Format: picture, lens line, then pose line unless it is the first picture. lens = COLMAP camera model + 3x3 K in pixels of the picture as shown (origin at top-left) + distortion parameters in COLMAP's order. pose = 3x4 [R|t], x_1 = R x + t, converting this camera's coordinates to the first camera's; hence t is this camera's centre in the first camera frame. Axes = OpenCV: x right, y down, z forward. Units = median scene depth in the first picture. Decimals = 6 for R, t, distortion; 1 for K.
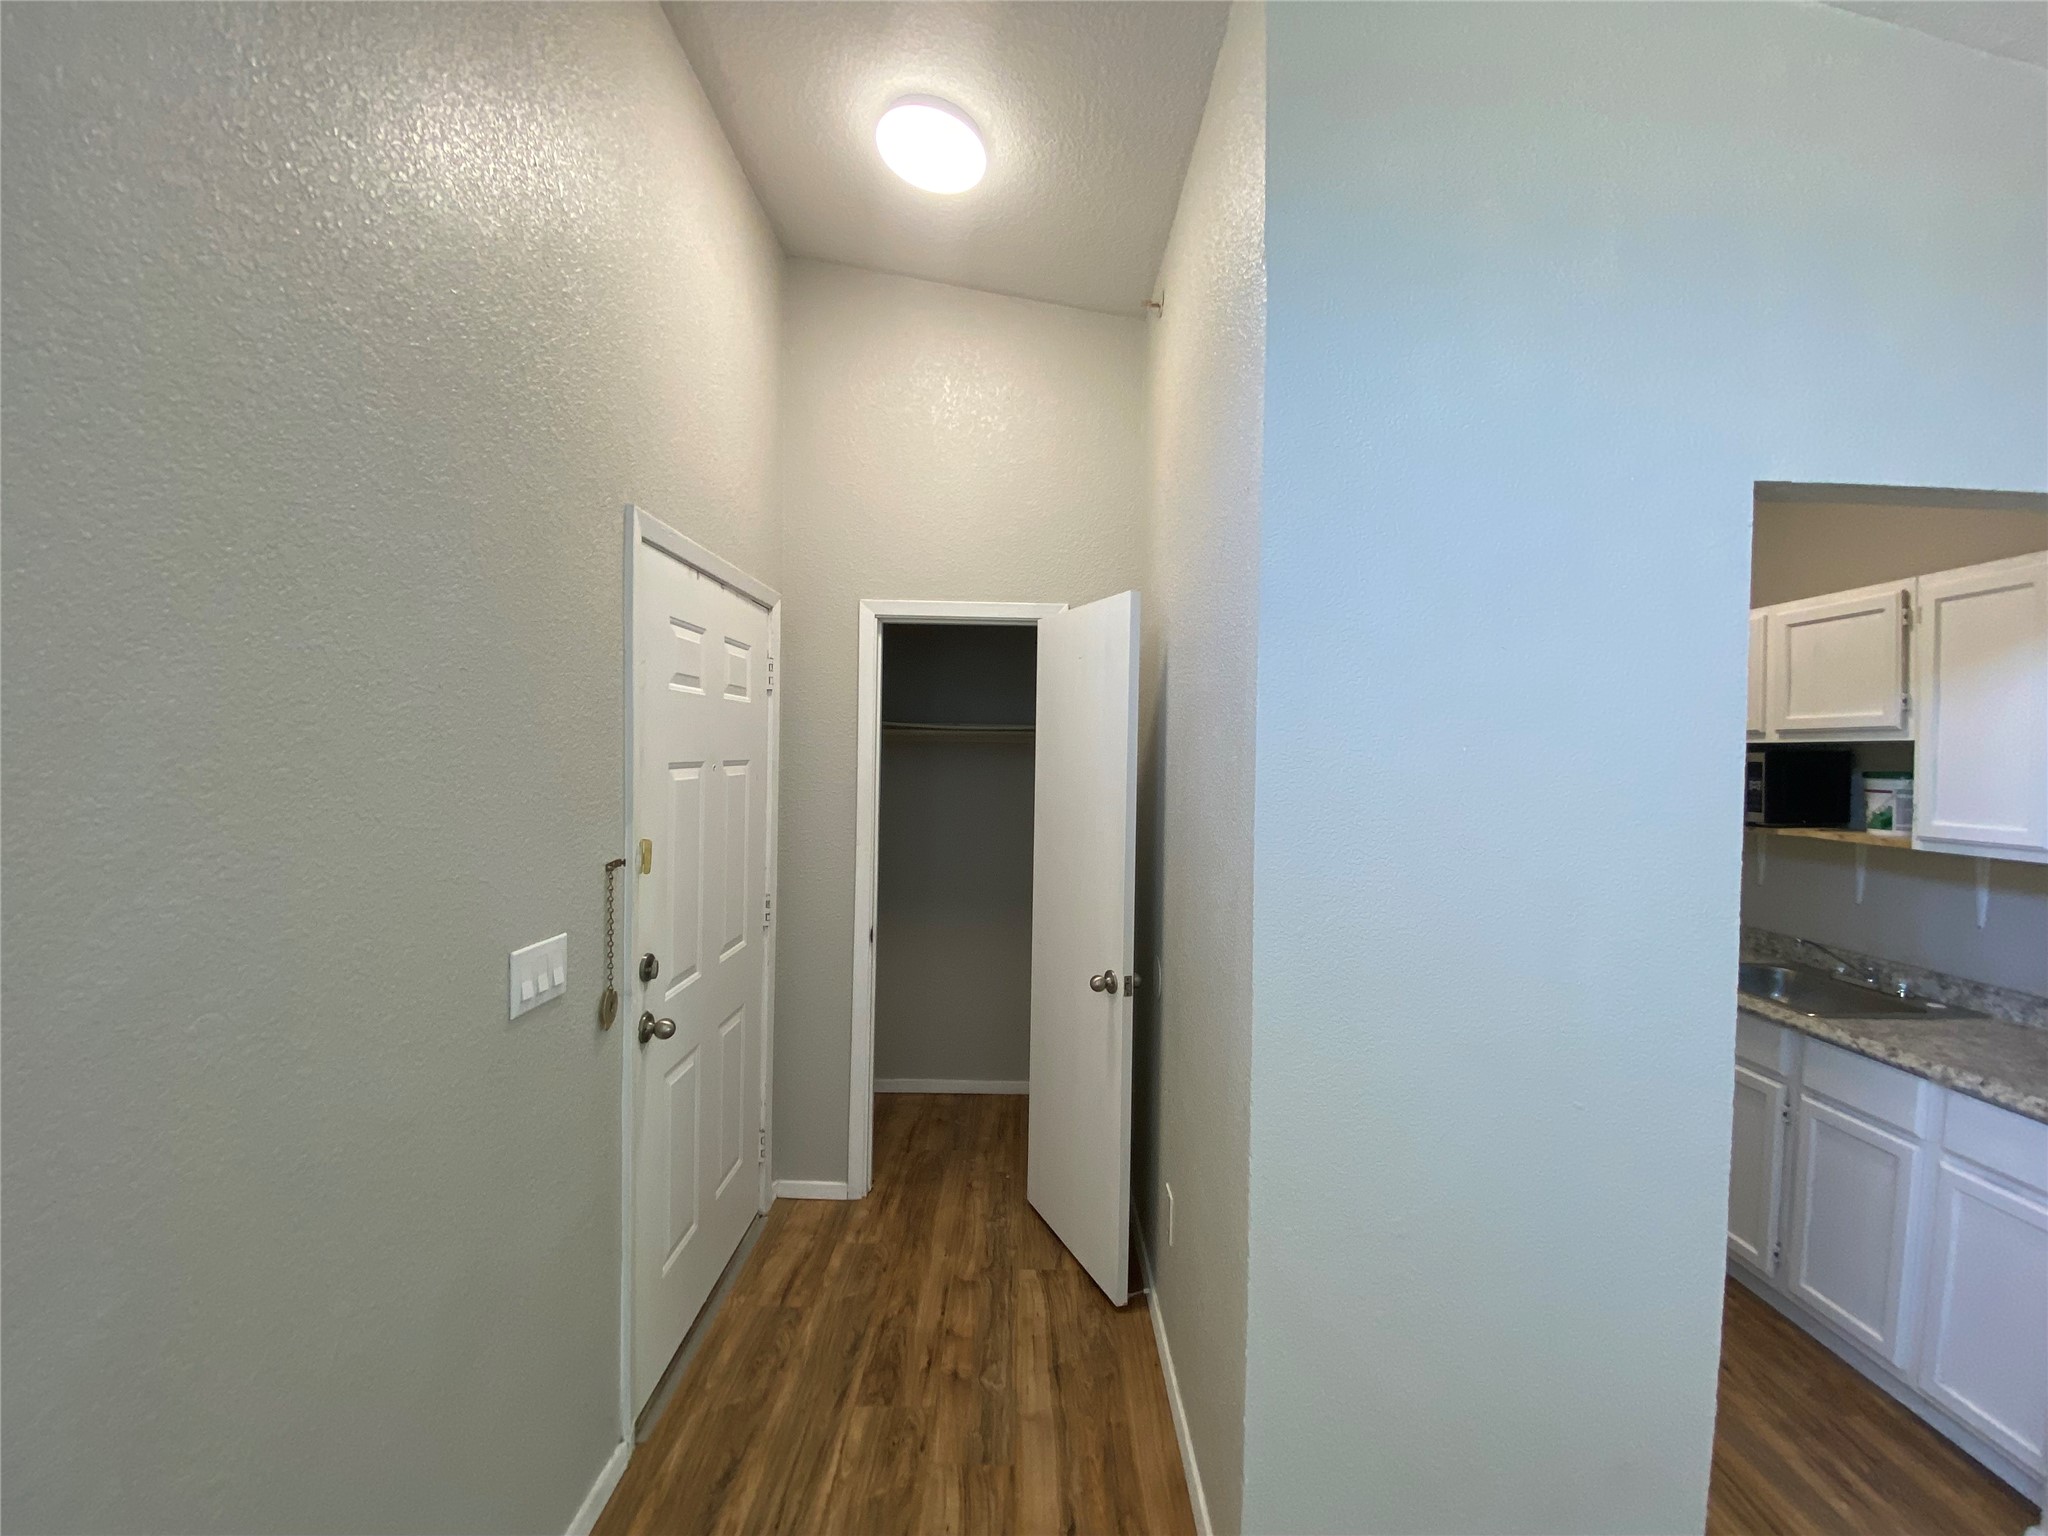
lens RADIAL K [[829.0, 0, 1038.2], [0, 829.0, 766.6], [0, 0, 1]] dist [0.034783, -0.020053]
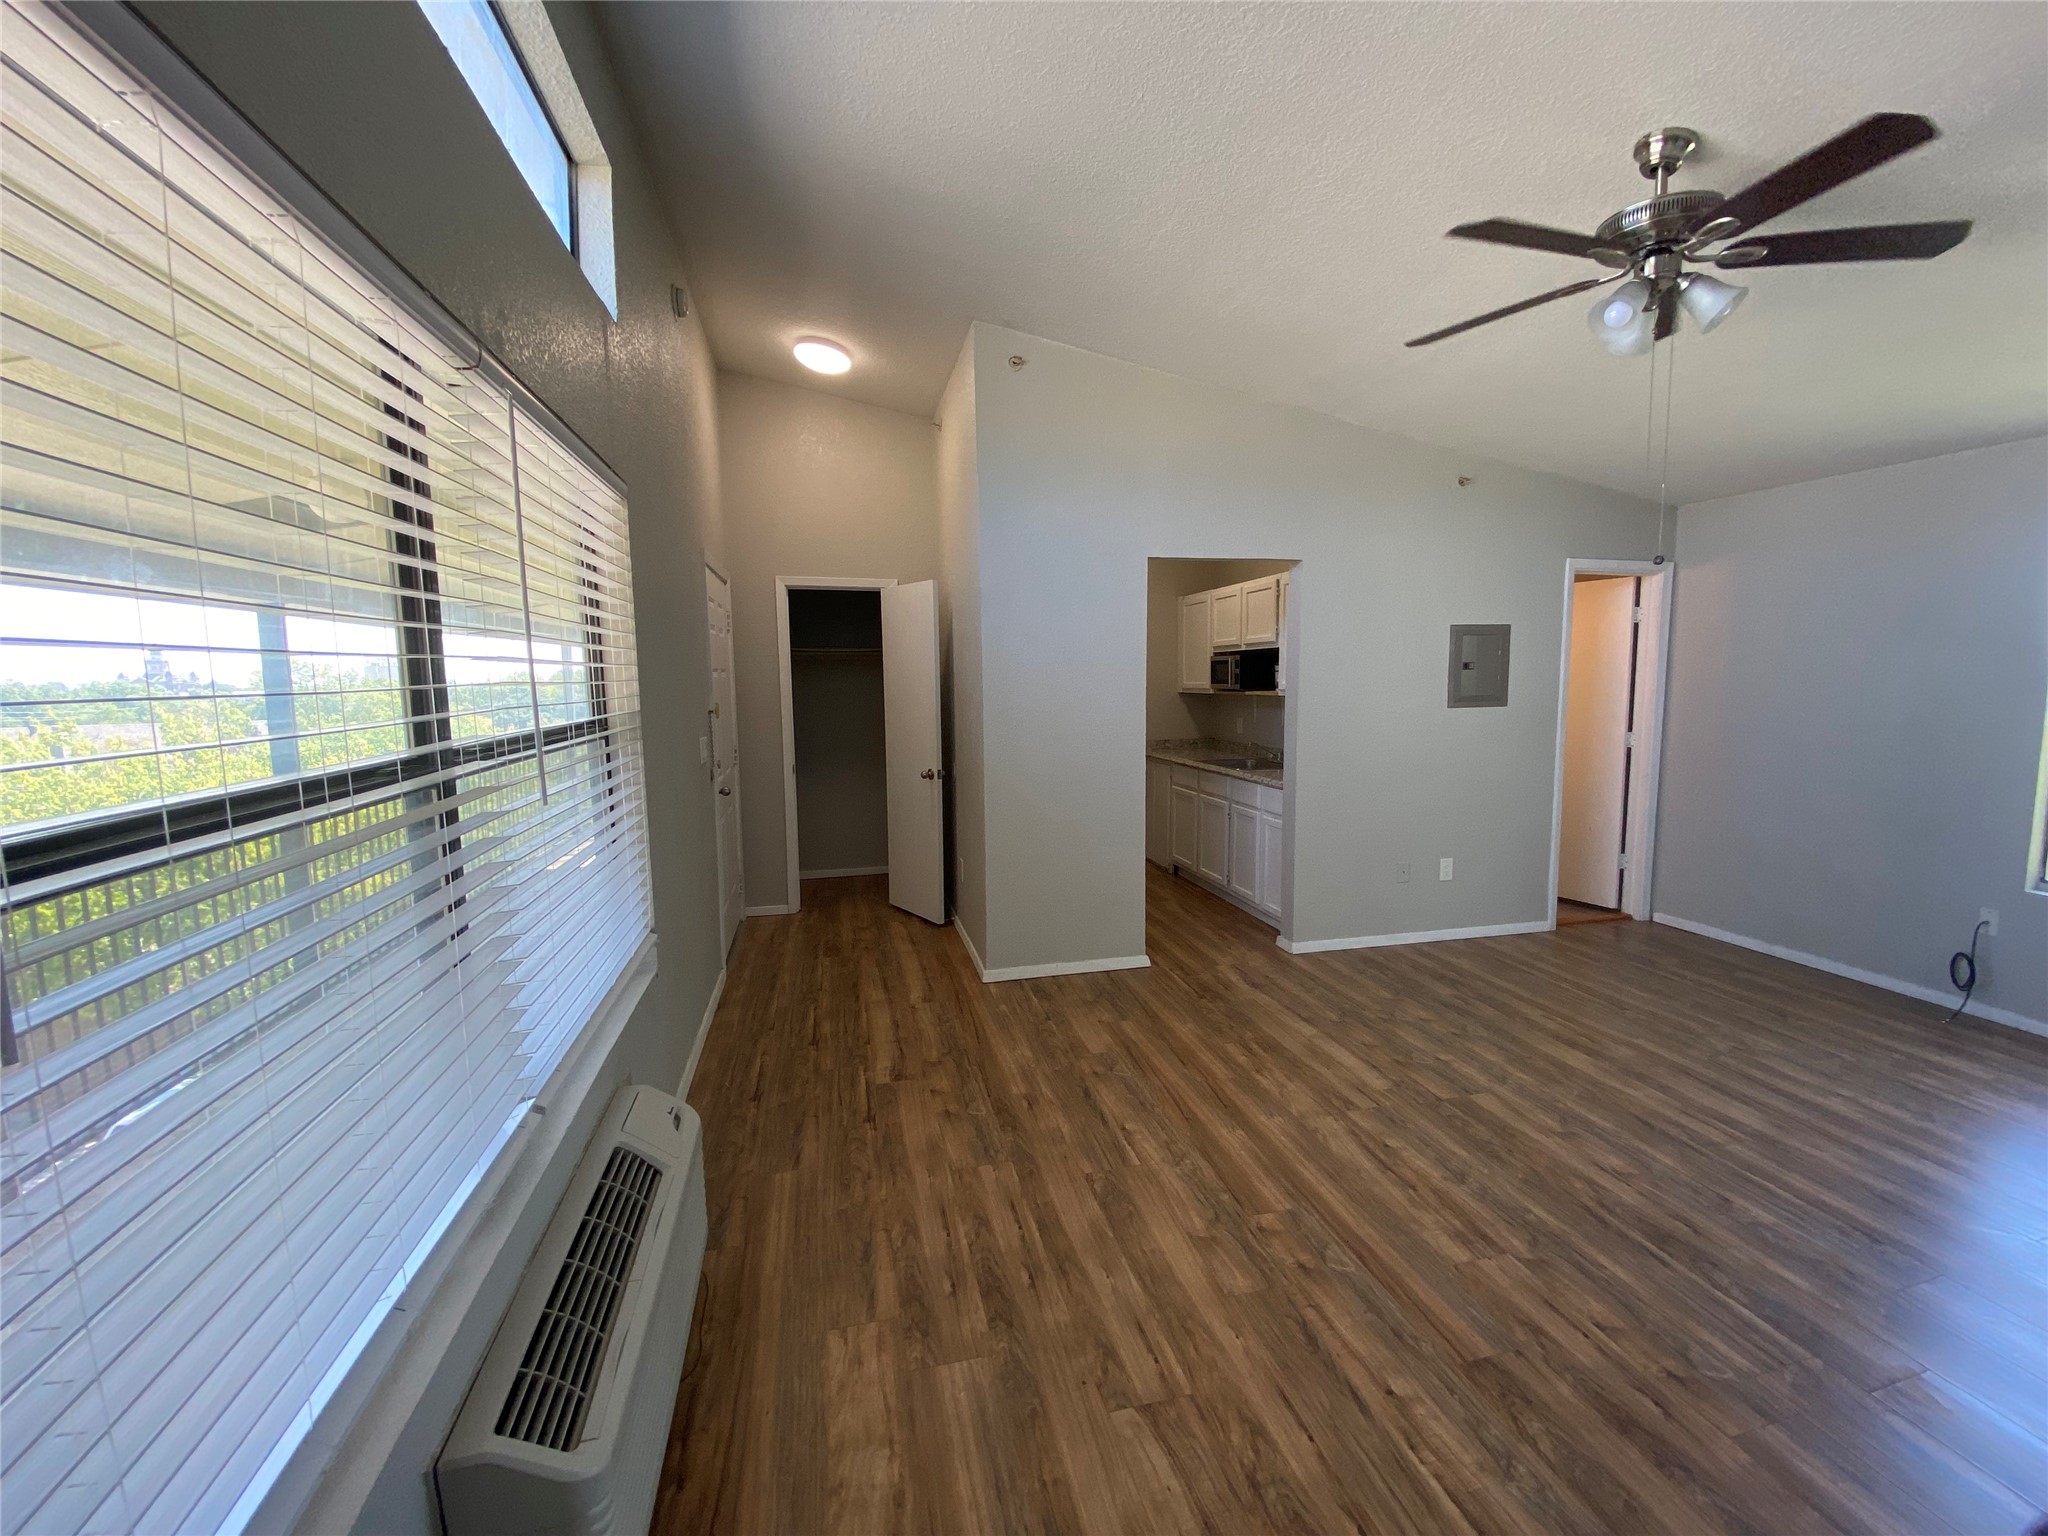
lens RADIAL K [[829.0, 0, 1038.2], [0, 829.0, 766.6], [0, 0, 1]] dist [0.034783, -0.020053]
pose [[0.972469, -0.051376, 0.227297, -0.117282], [0.030127, 0.994927, 0.095987, 0.054028], [-0.231075, -0.086497, 0.969083, -1.027908]]
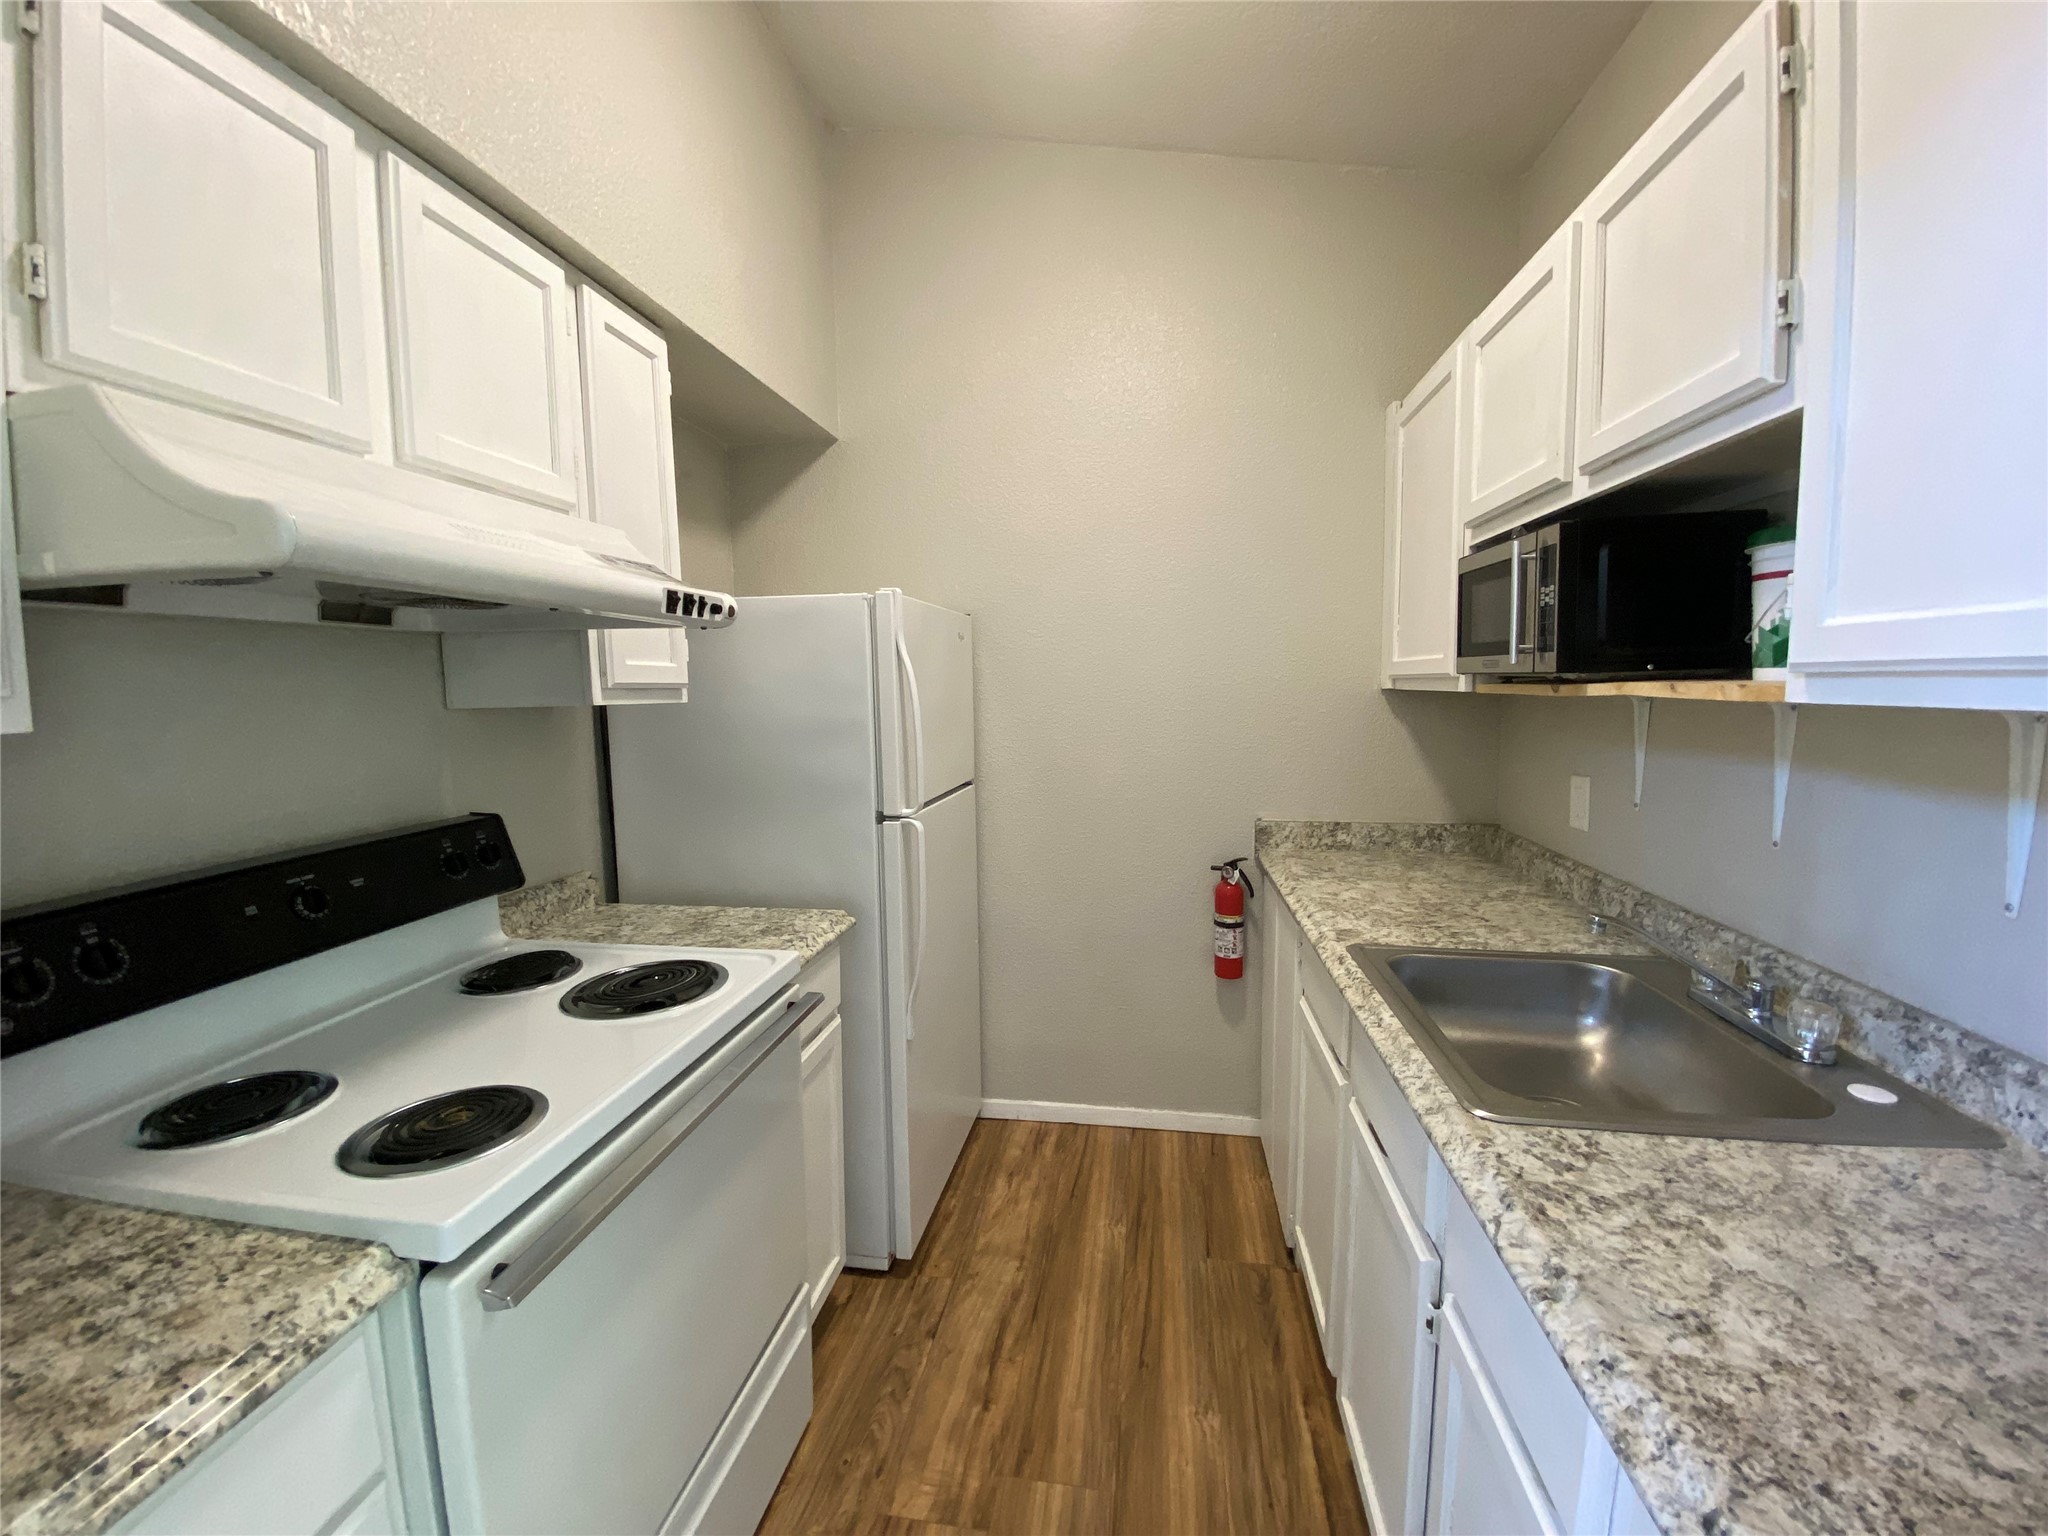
lens RADIAL K [[812.7, 0, 1009.1], [0, 812.7, 755.7], [0, 0, 1]] dist [-0.018432, -0.000088]
pose [[0.982237, -0.018066, -0.186773, 0.735975], [0.032117, 0.996853, 0.072479, 0.082348], [0.184876, -0.077190, 0.979726, 0.562185]]
